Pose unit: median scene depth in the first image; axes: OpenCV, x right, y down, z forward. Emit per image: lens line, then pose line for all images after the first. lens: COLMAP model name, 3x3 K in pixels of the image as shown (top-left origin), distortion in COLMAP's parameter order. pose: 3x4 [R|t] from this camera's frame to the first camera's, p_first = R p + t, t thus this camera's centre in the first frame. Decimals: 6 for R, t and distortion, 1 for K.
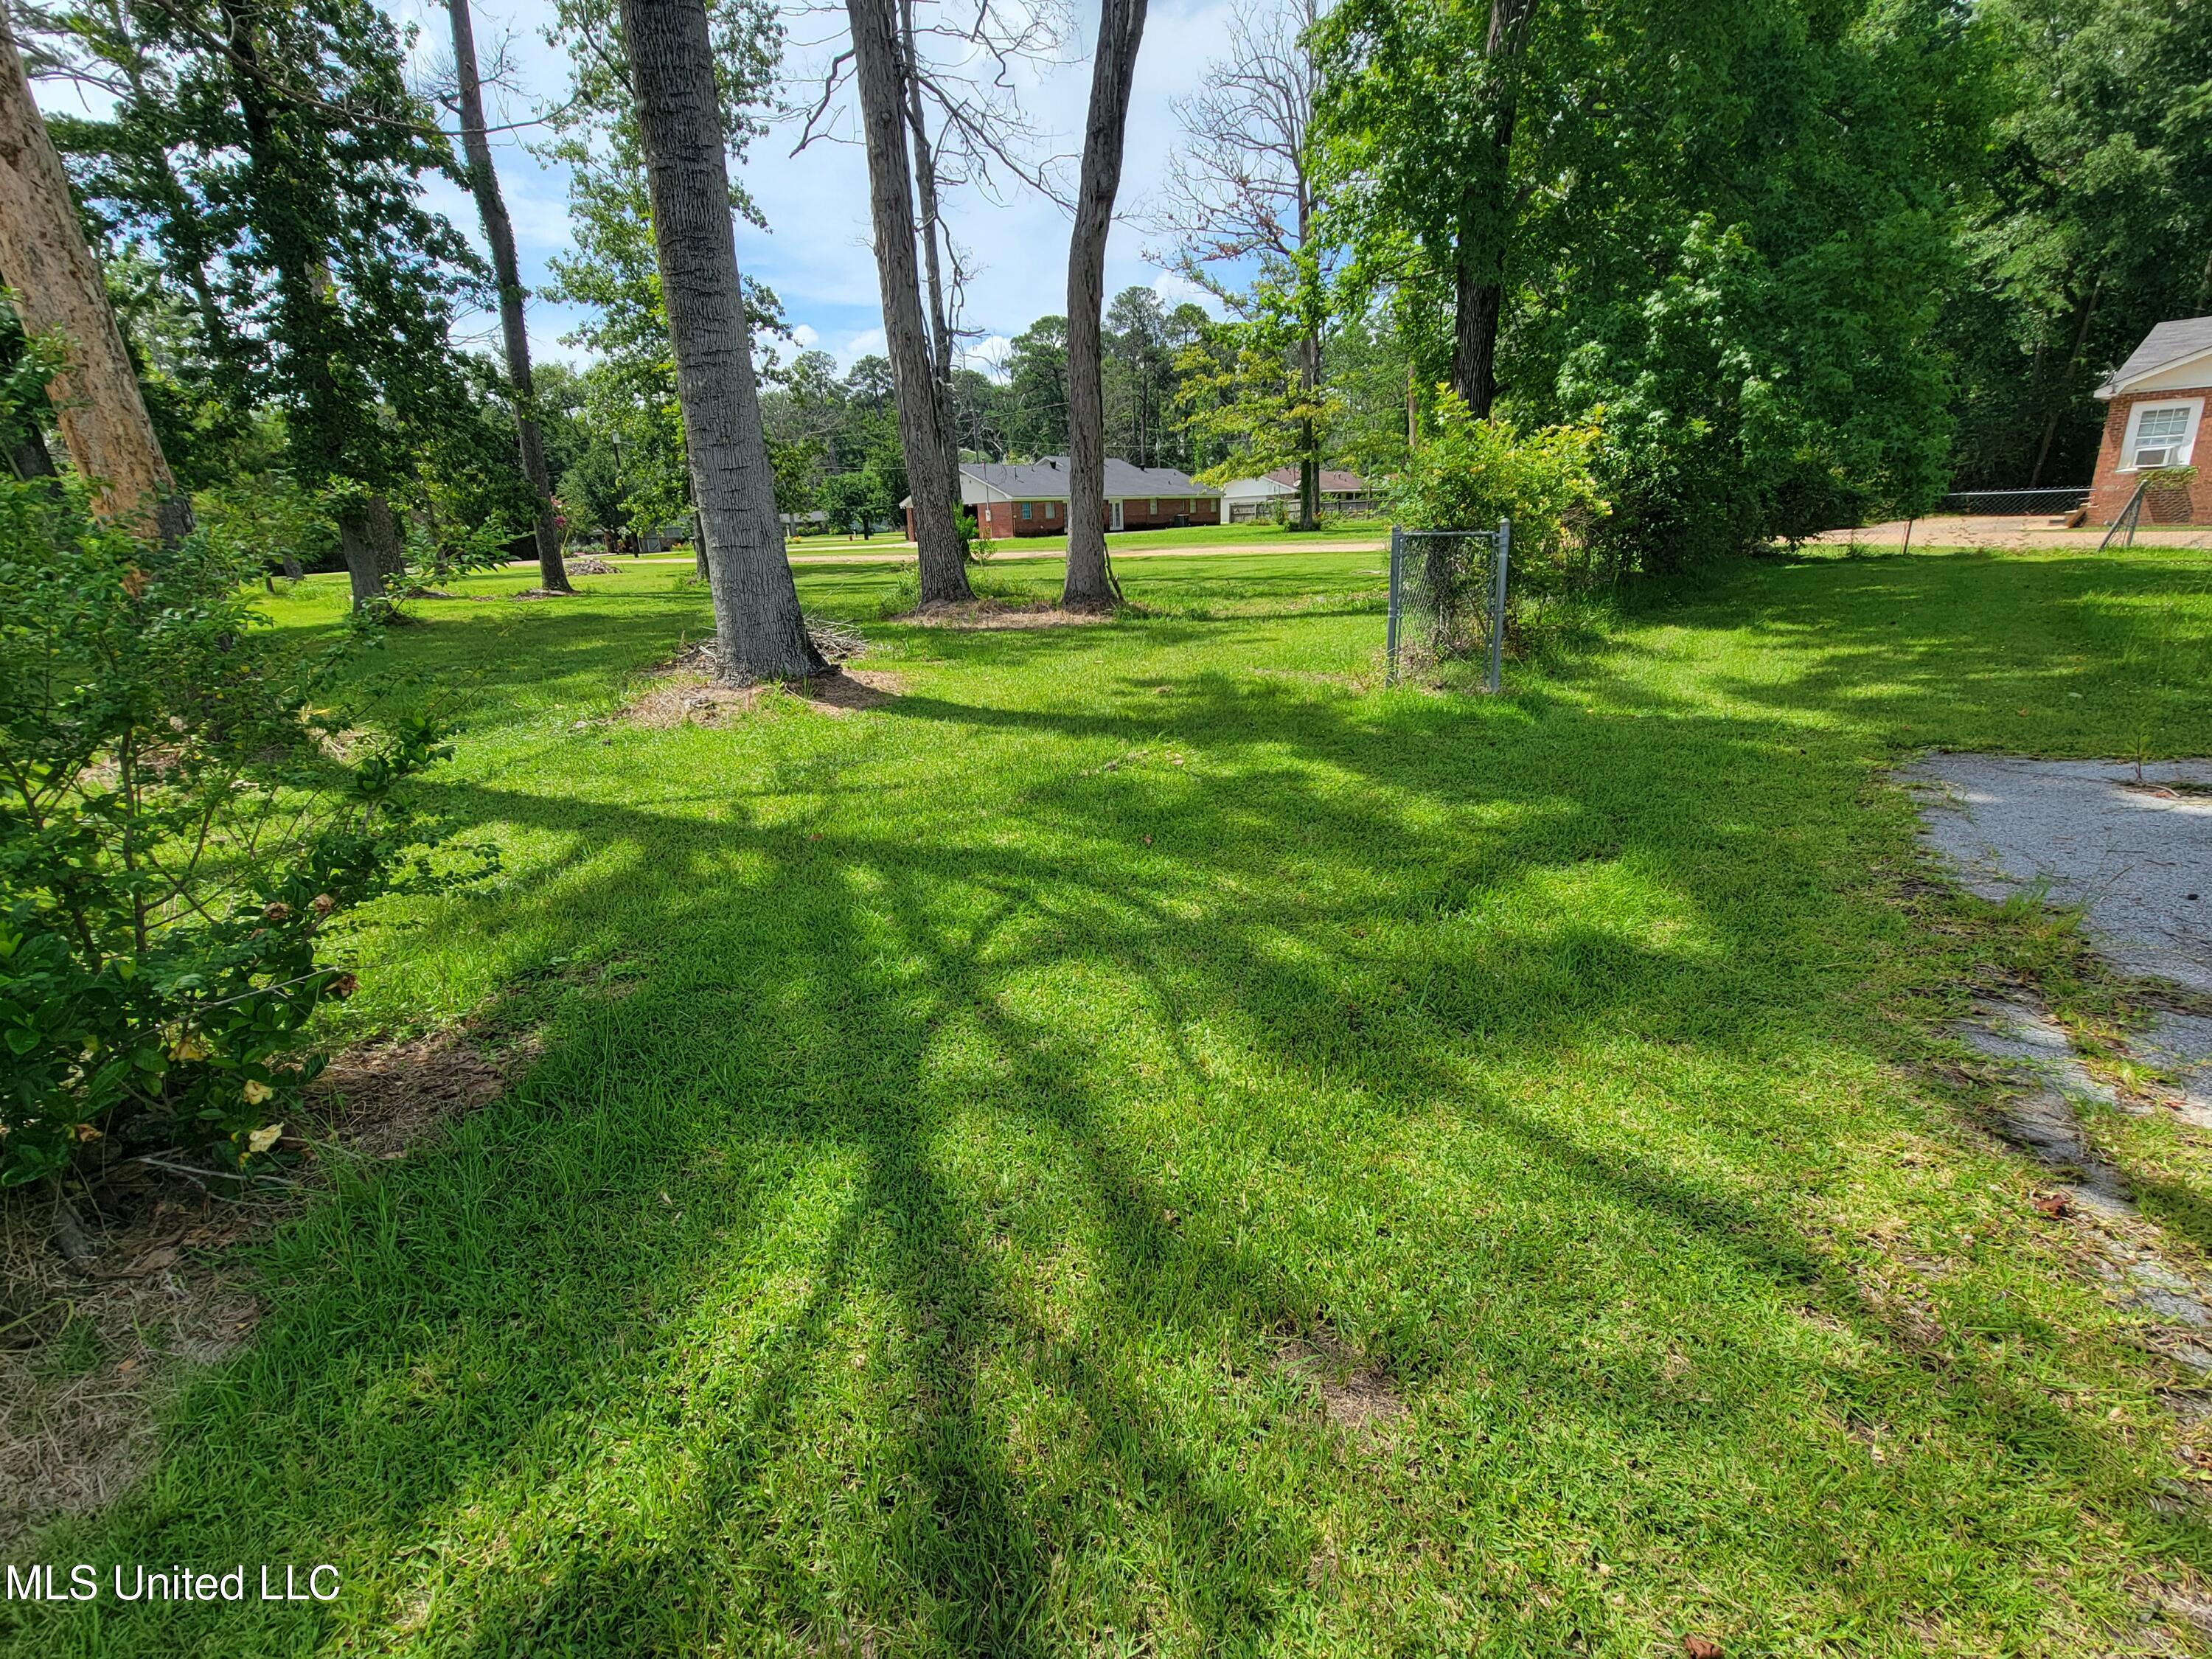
lens RADIAL K [[972.0, 0, 1077.7], [0, 972.0, 831.7], [0, 0, 1]] dist [0.021764, -0.000097]
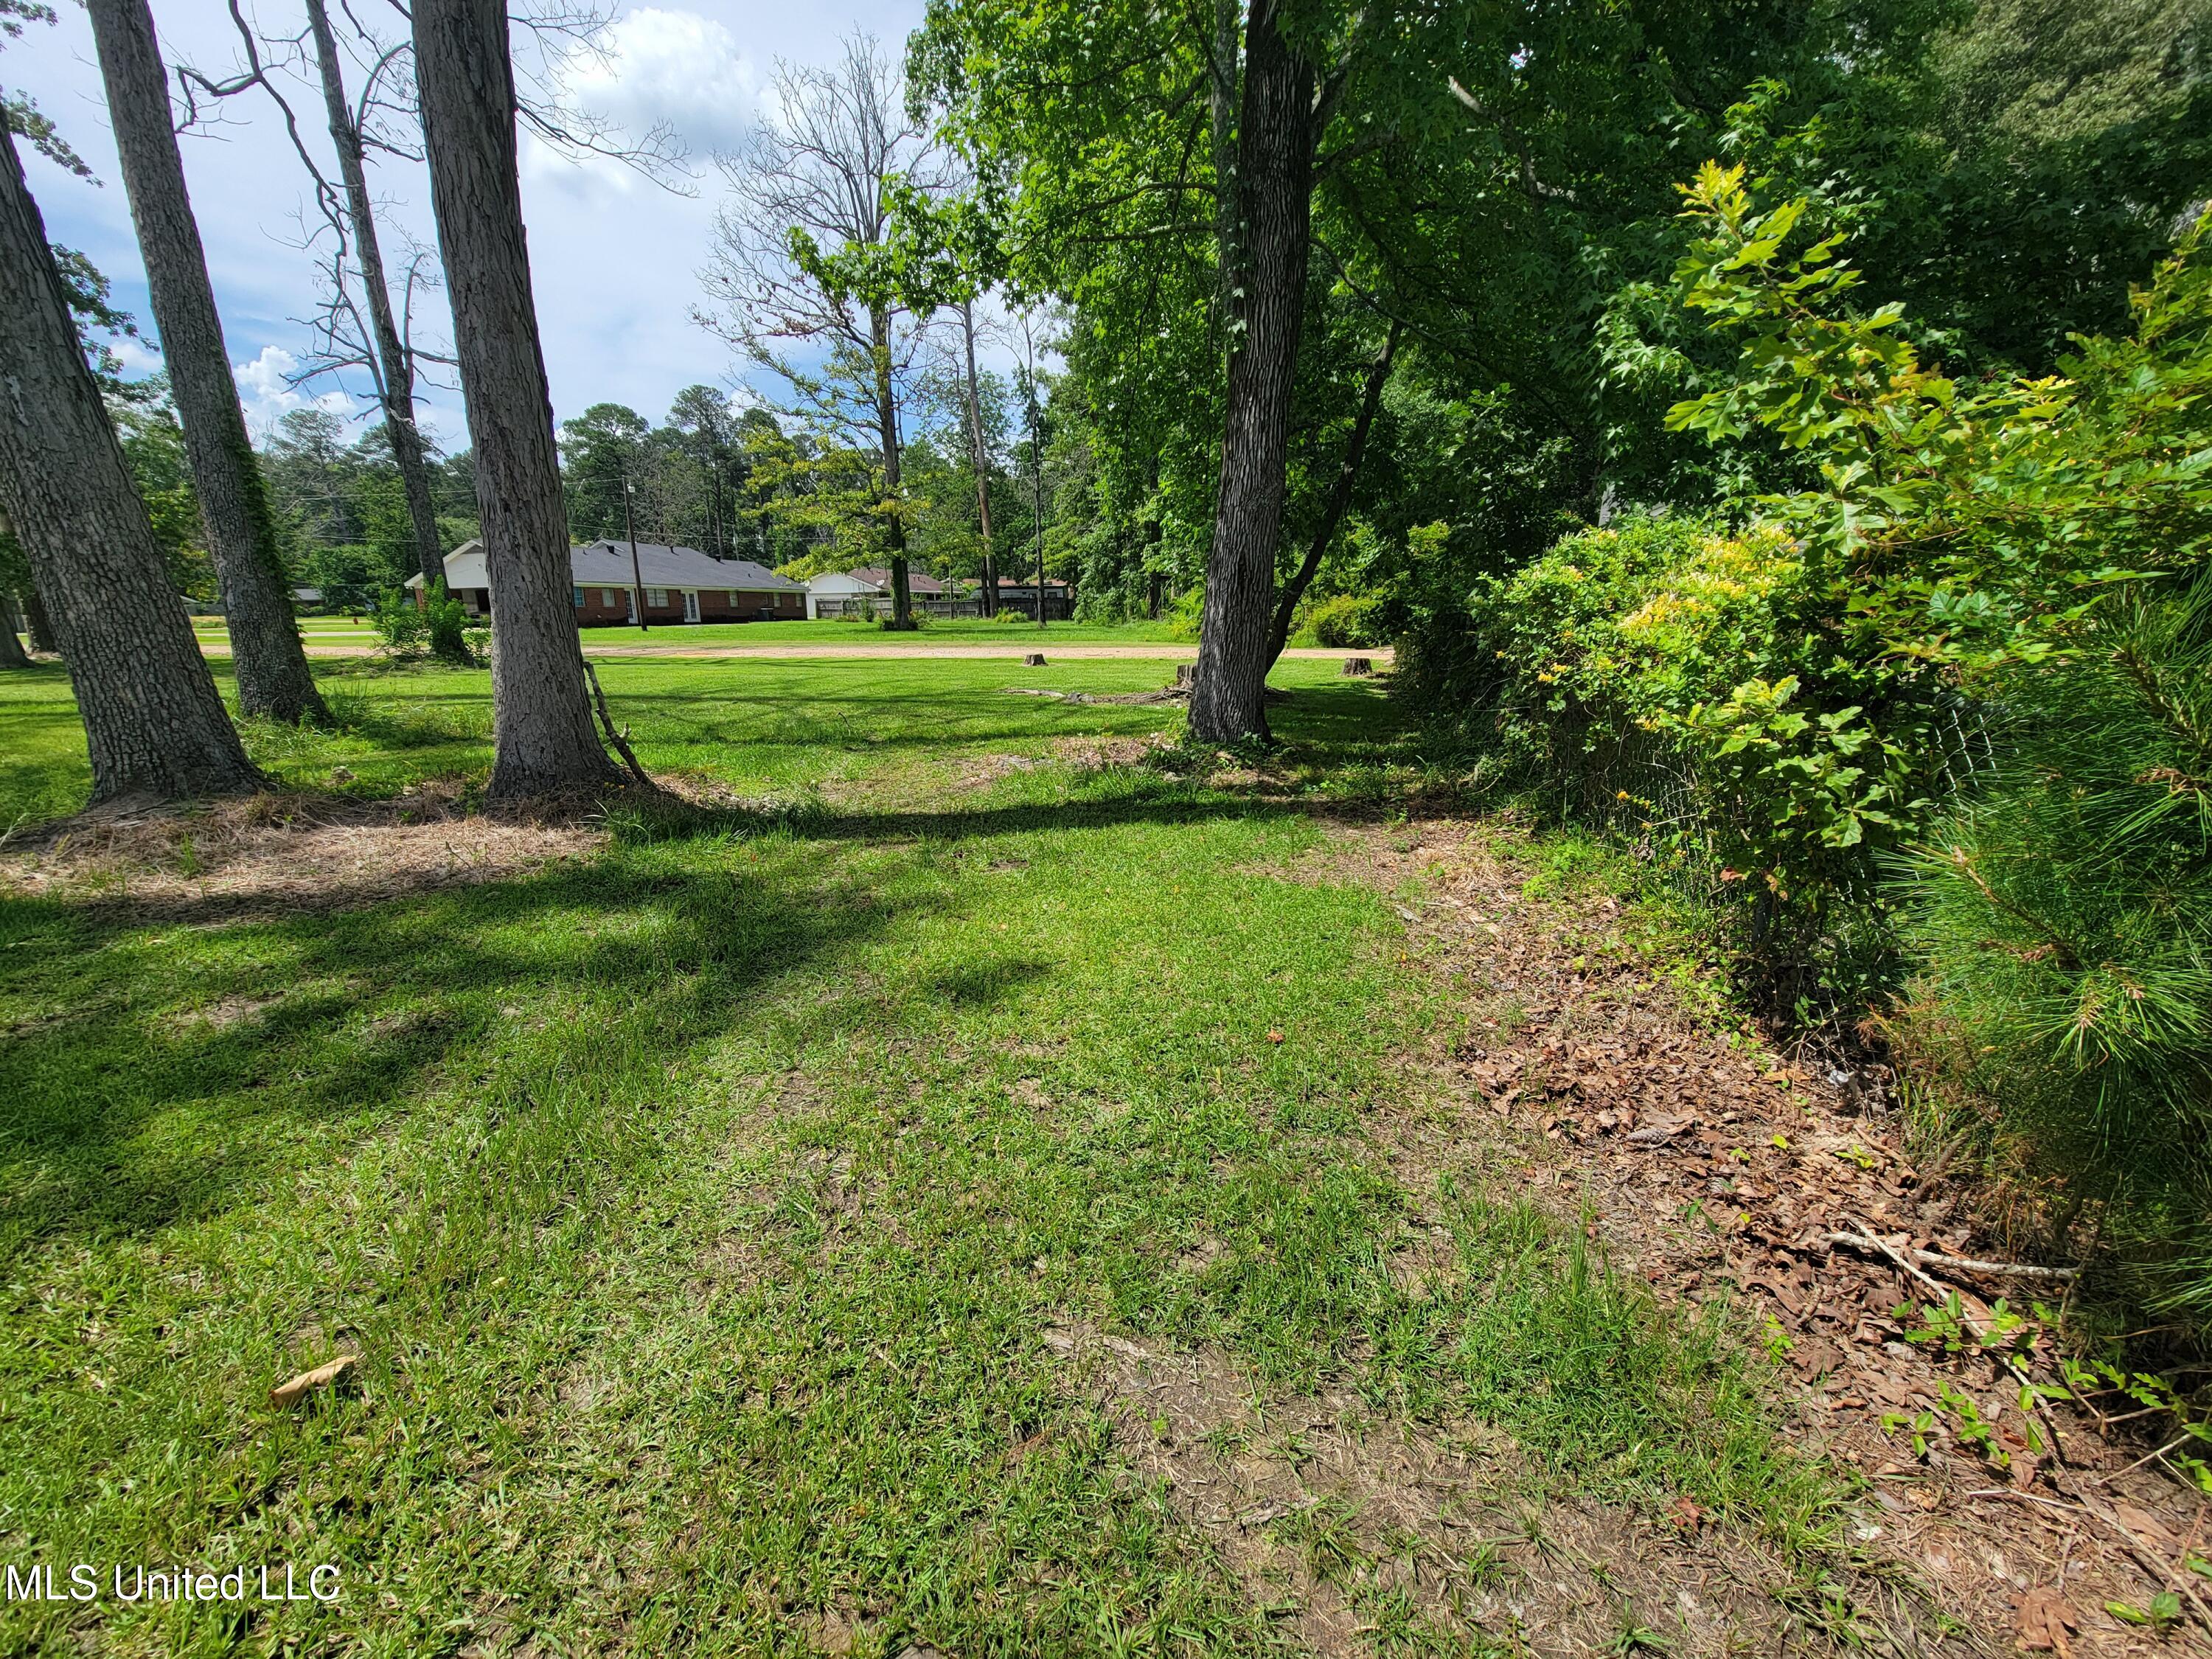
lens RADIAL K [[972.0, 0, 1077.7], [0, 972.0, 831.7], [0, 0, 1]] dist [0.021764, -0.000097]
pose [[0.919118, -0.057315, 0.389791, 0.012145], [0.093052, 0.992951, -0.073412, -0.034171], [-0.382836, 0.103745, 0.917972, 0.103573]]
